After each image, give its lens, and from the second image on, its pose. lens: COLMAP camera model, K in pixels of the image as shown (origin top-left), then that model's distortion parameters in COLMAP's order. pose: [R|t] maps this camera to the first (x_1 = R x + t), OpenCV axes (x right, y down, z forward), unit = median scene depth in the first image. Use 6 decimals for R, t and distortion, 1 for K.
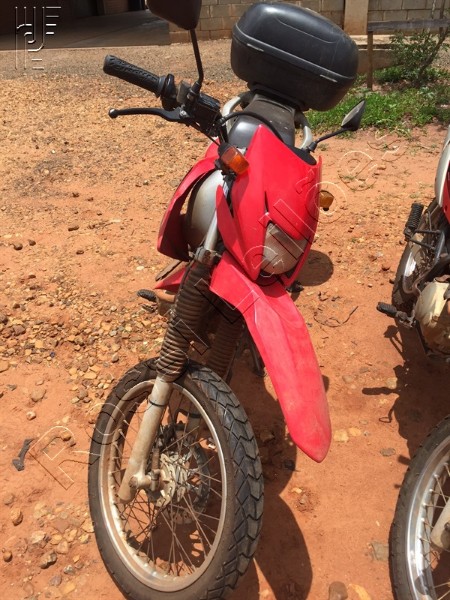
lens RADIAL K [[503.7, 0, 224.5], [0, 503.7, 300.6], [0, 0, 1]] dist [0.036384, 0.000702]
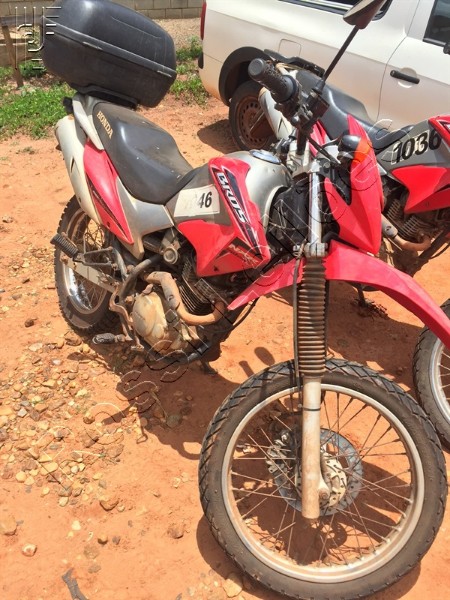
lens RADIAL K [[503.7, 0, 224.1], [0, 503.7, 301.0], [0, 0, 1]] dist [0.036384, 0.000702]
pose [[0.723030, -0.345477, 0.598225, -0.465117], [0.338670, 0.932030, 0.128926, -0.107377], [-0.602105, 0.109383, 0.790889, 0.182185]]
